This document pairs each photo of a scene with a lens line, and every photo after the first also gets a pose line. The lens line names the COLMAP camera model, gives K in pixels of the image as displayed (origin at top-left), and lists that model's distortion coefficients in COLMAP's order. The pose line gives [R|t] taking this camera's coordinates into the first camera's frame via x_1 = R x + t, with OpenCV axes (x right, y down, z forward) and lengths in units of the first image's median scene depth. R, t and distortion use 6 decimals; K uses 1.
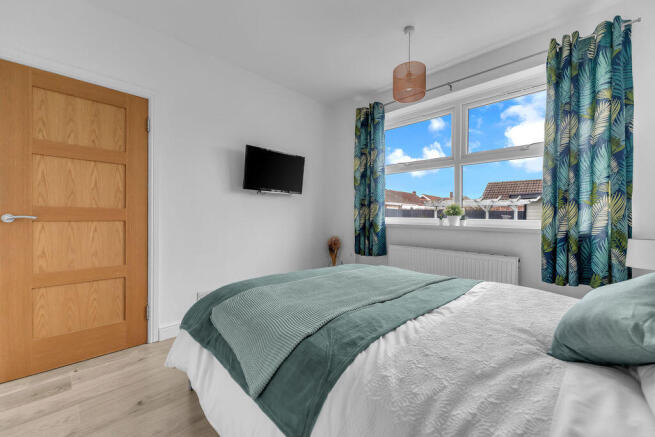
lens RADIAL K [[261.2, 0, 327.5], [0, 261.2, 218.5], [0, 0, 1]] dist [-0.000057, -0.000022]
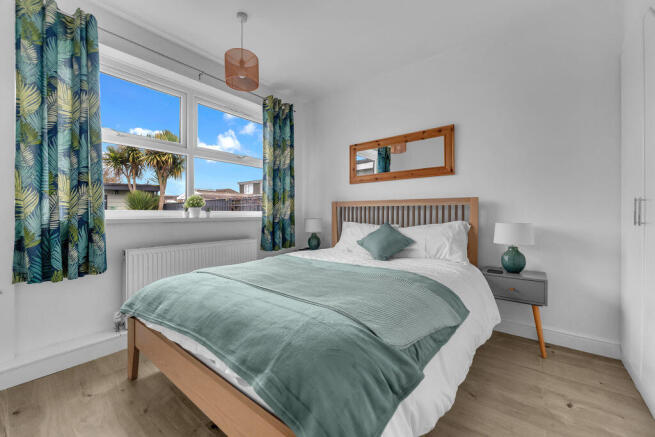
lens RADIAL K [[261.2, 0, 327.5], [0, 261.2, 218.5], [0, 0, 1]] dist [-0.000057, -0.000022]
pose [[-0.114968, -0.038440, 0.992625, -0.630519], [0.003190, 0.999232, 0.039066, -0.007113], [-0.993364, 0.007658, -0.114757, 0.704730]]
